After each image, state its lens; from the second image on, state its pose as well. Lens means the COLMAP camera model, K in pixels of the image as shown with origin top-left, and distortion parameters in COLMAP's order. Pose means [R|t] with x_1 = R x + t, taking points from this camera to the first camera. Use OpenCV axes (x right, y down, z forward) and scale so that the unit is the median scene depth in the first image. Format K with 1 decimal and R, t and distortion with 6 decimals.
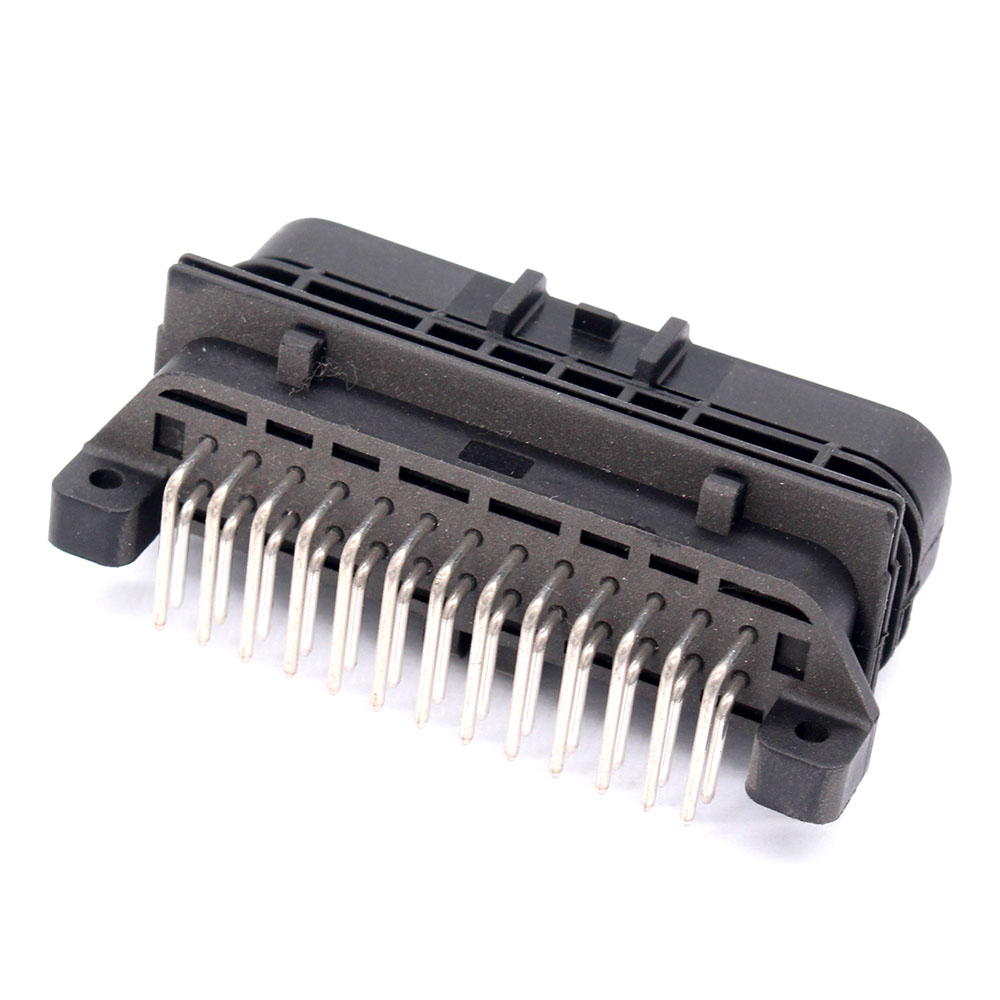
lens RADIAL K [[4150.2, 0, 500.0], [0, 4150.2, 500.0], [0, 0, 1]] dist [-0.158511, -0.440922]
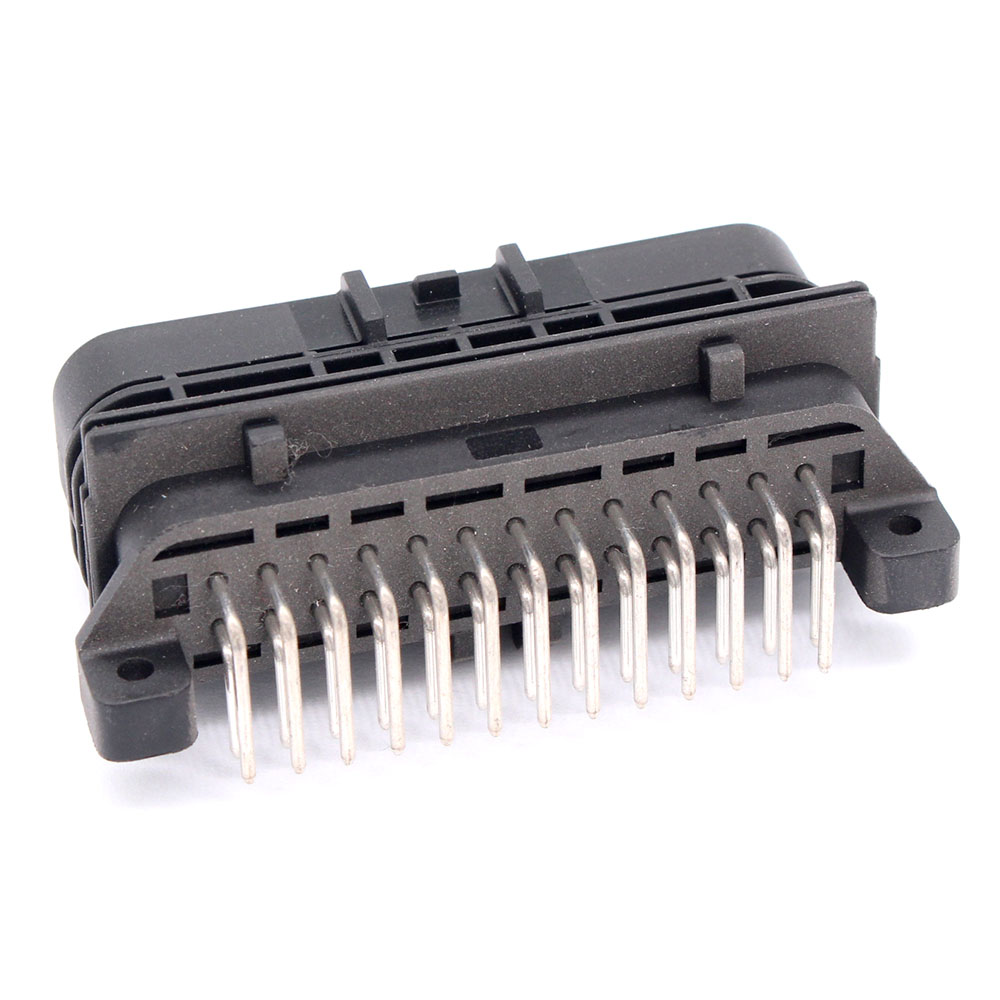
lens RADIAL K [[4150.2, 0, 500.0], [0, 4150.2, 500.0], [0, 0, 1]] dist [-0.158511, -0.440922]
pose [[0.769379, -0.476641, 0.425287, -0.416876], [0.460534, 0.875251, 0.147795, -0.140739], [-0.442678, 0.082149, 0.892910, 0.130653]]
